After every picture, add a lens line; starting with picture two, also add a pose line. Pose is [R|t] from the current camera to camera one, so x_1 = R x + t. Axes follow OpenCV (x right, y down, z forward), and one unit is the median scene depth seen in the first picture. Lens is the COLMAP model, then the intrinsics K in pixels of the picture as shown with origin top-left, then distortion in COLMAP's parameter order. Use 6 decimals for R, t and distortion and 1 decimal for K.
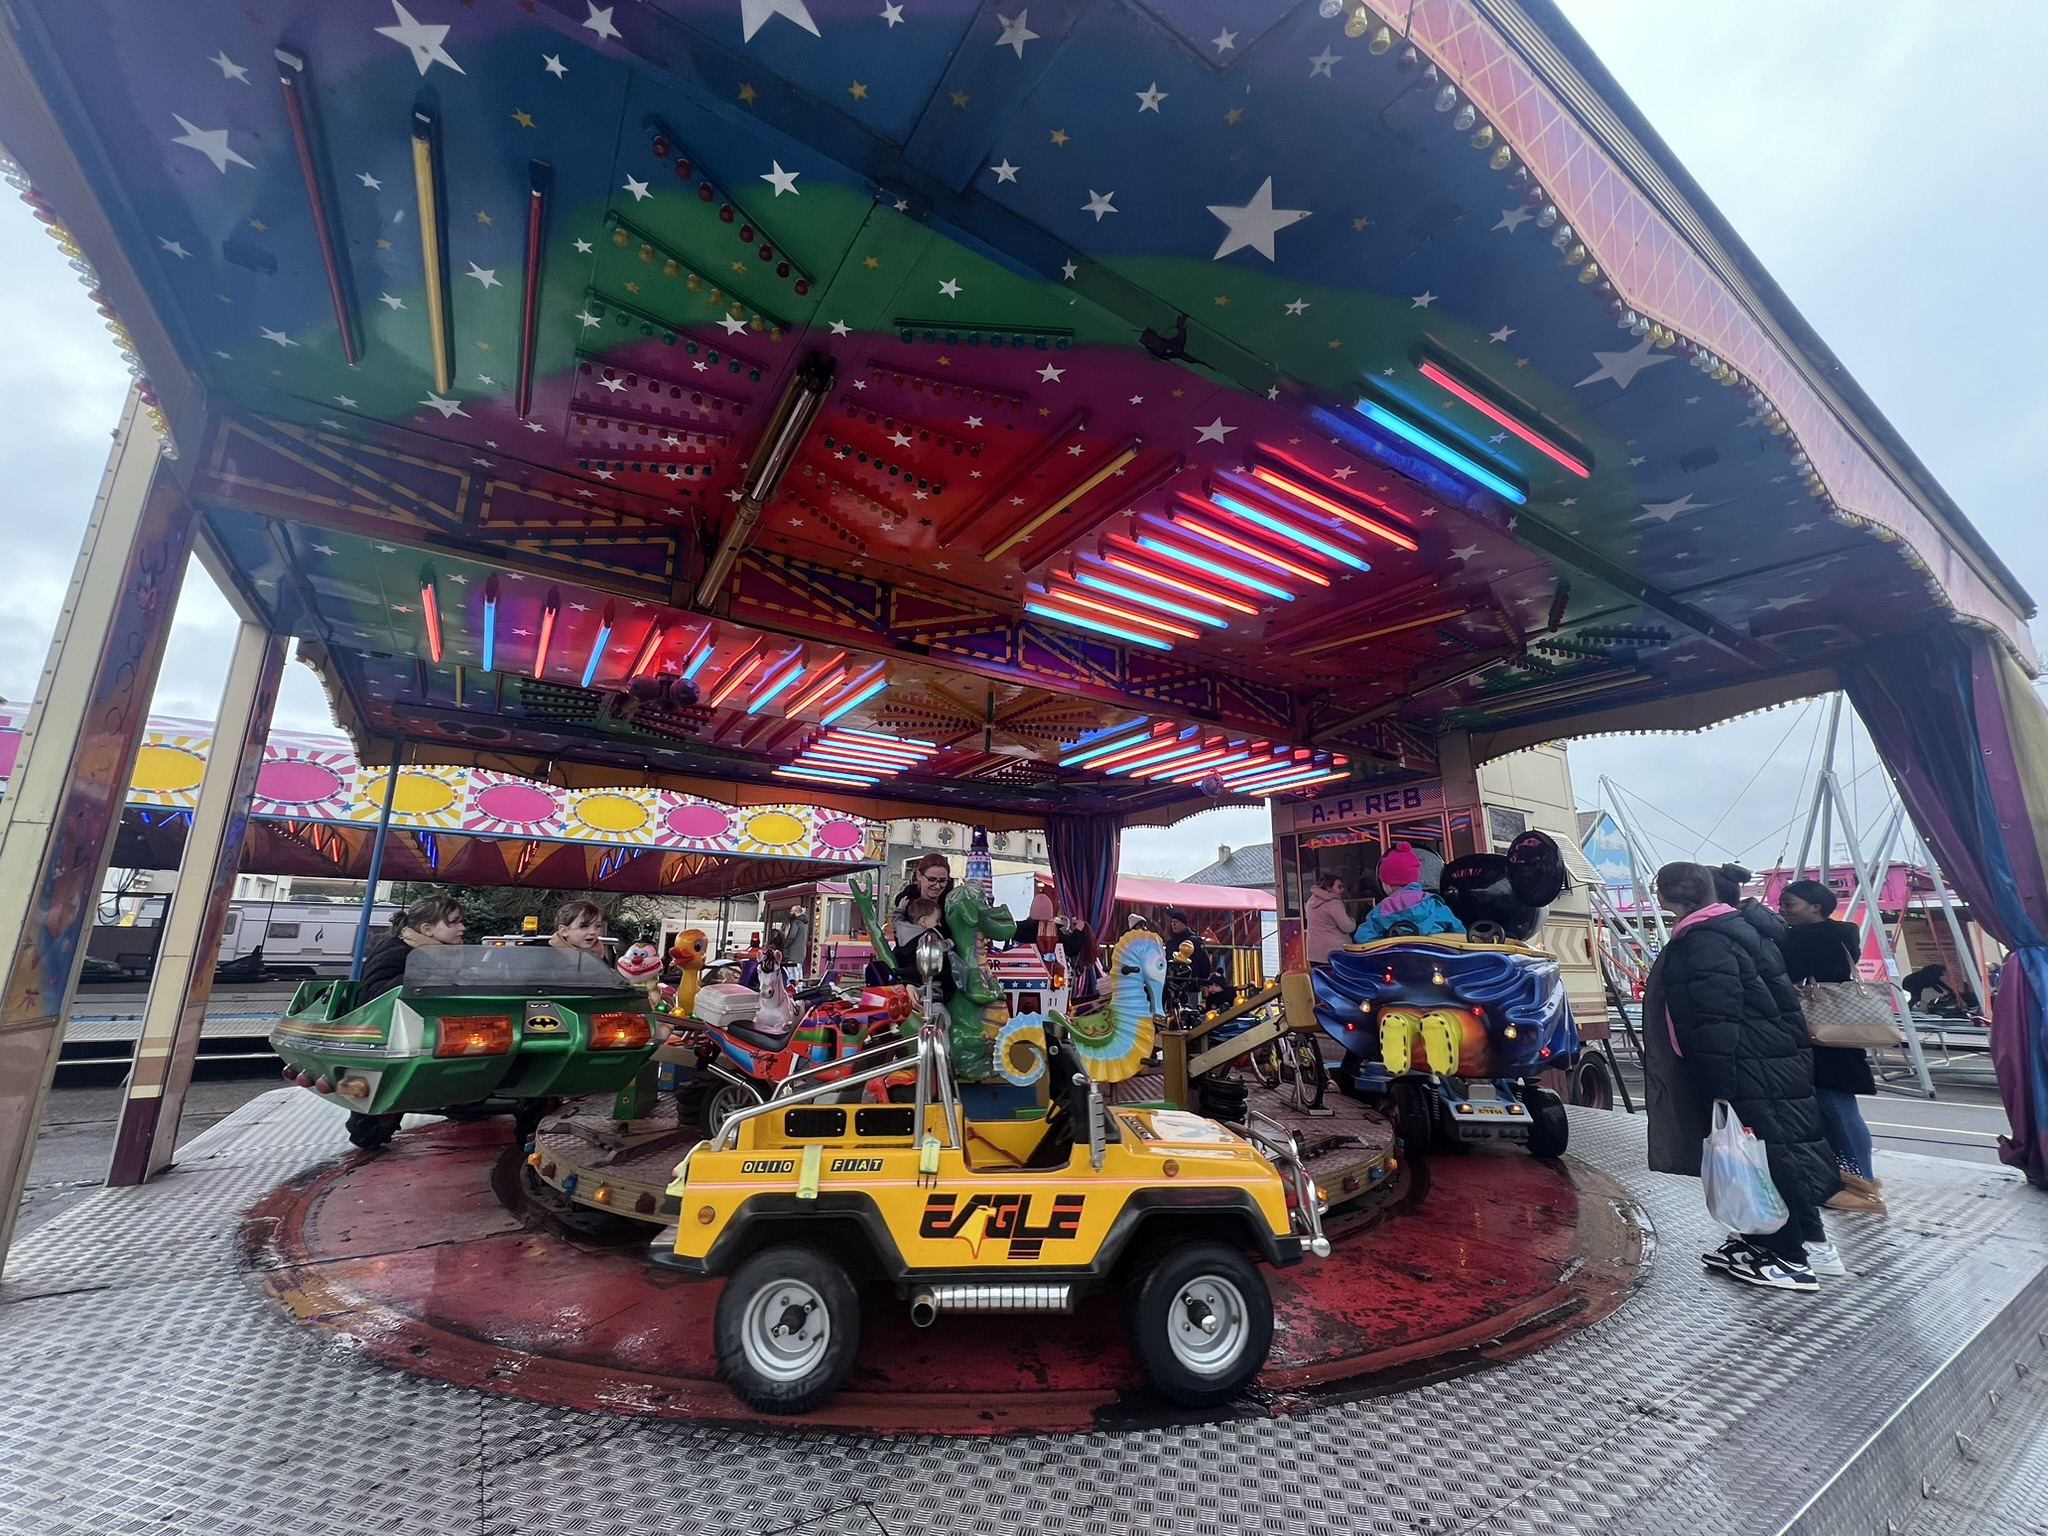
lens RADIAL K [[820.0, 0, 1015.7], [0, 820.0, 764.9], [0, 0, 1]] dist [-0.001289, -0.000026]
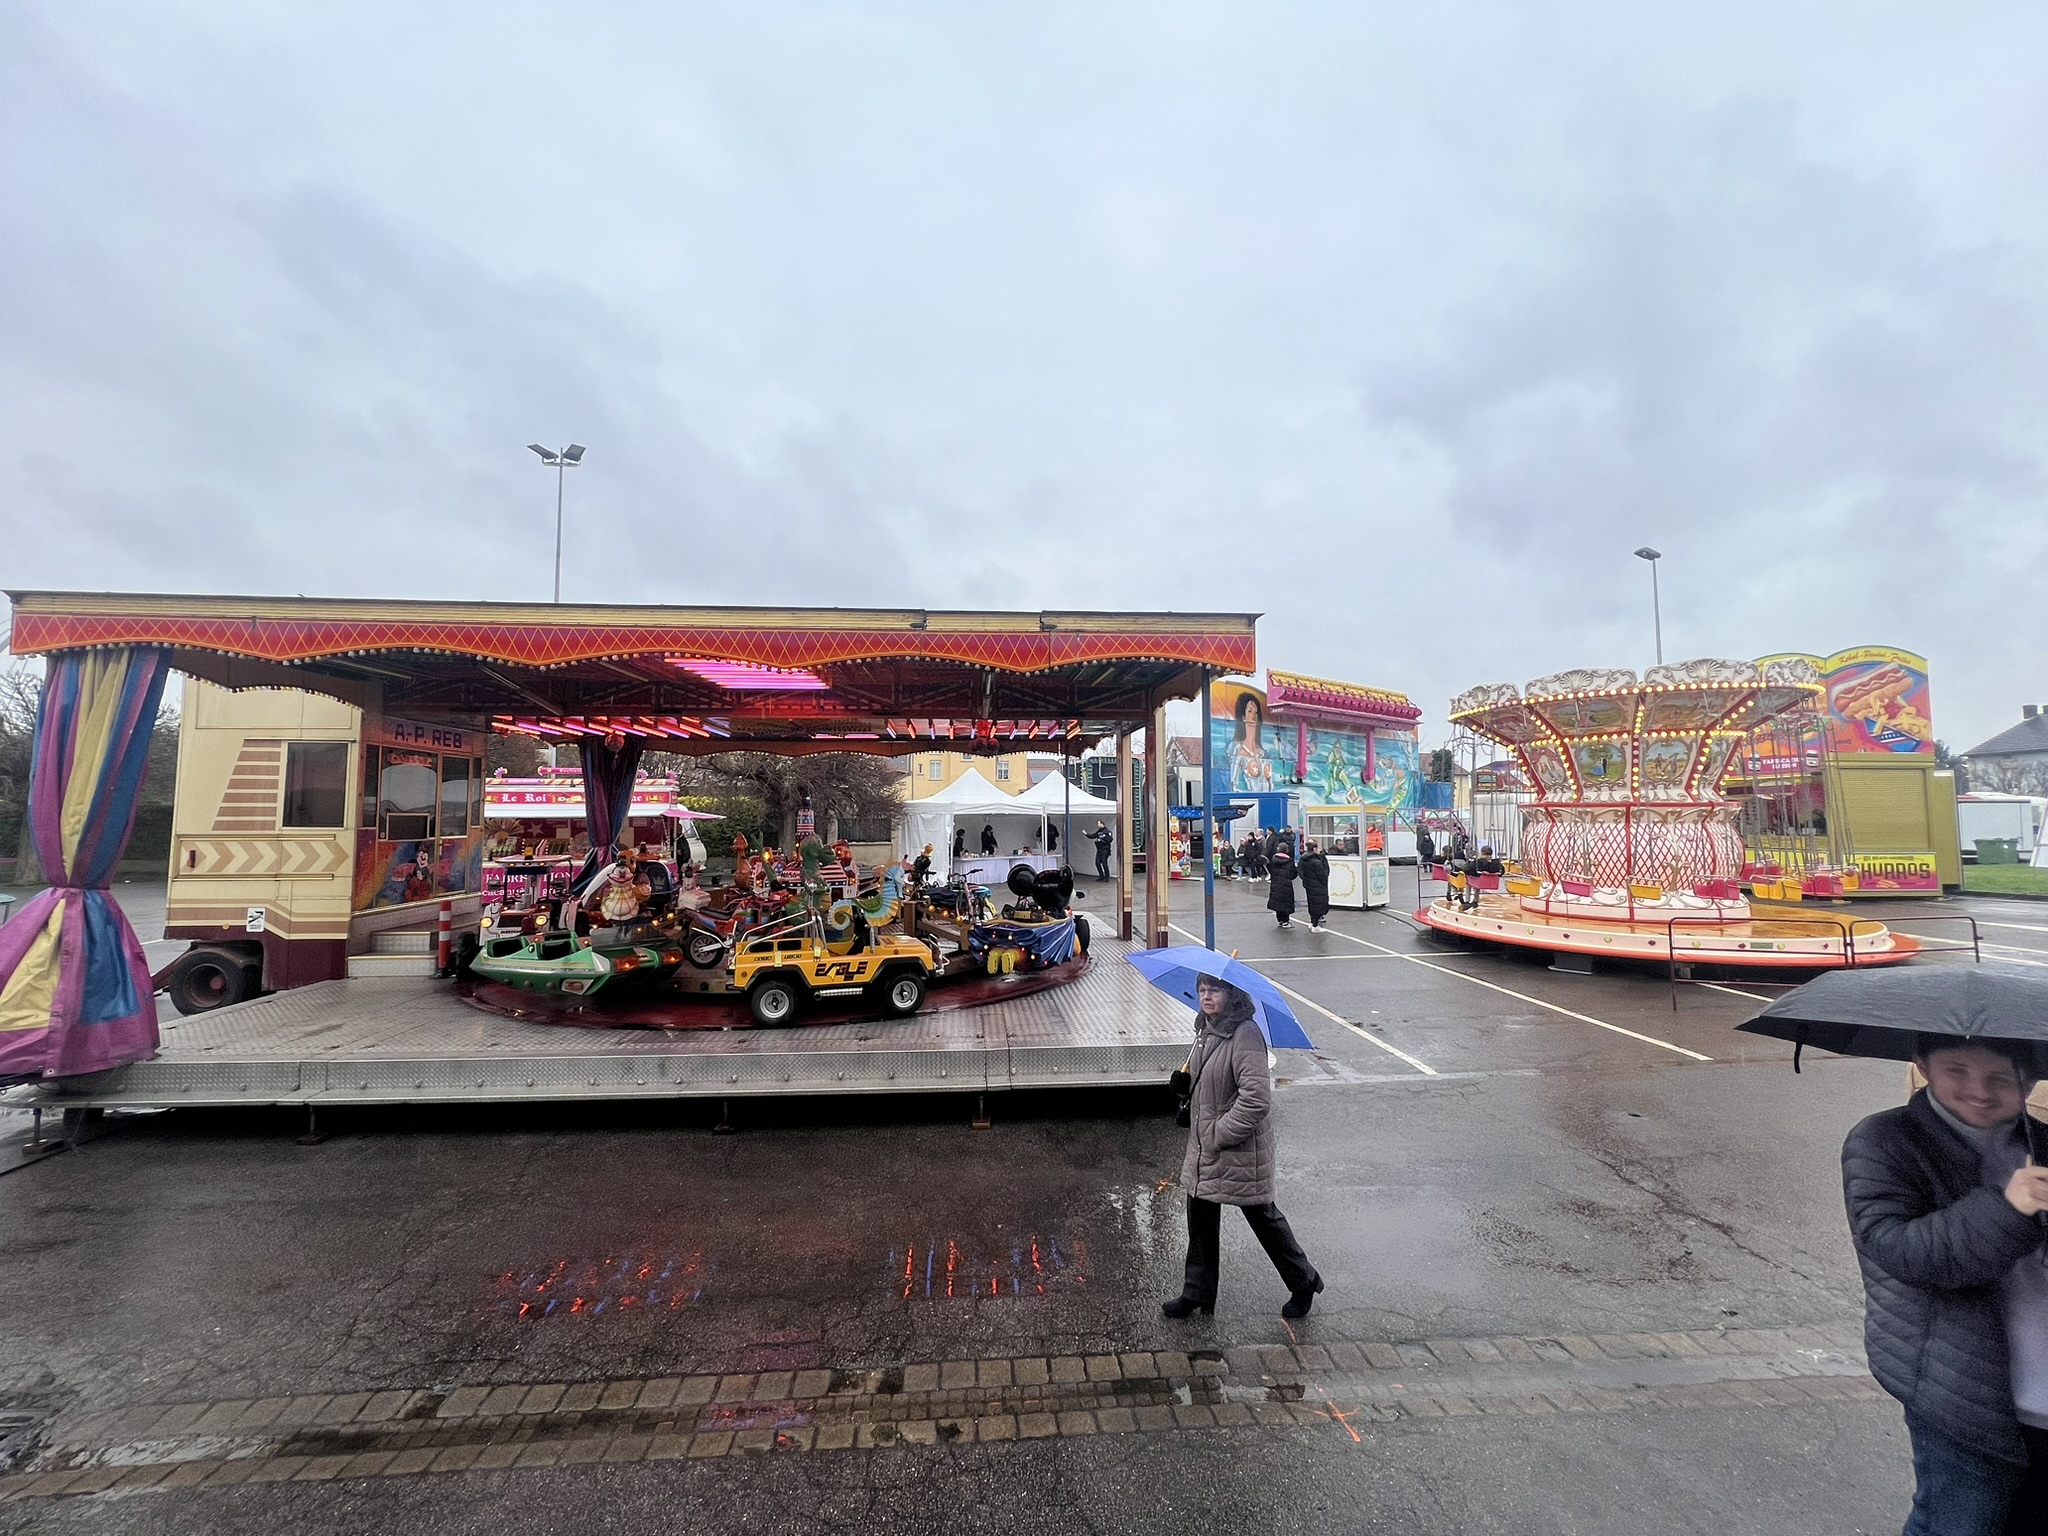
lens RADIAL K [[820.0, 0, 1015.7], [0, 820.0, 764.9], [0, 0, 1]] dist [-0.001289, -0.000026]
pose [[0.966076, -0.001555, 0.258253, -0.179523], [-0.044339, 0.984135, 0.171793, -0.783476], [-0.254423, -0.177415, 0.950680, -2.004189]]
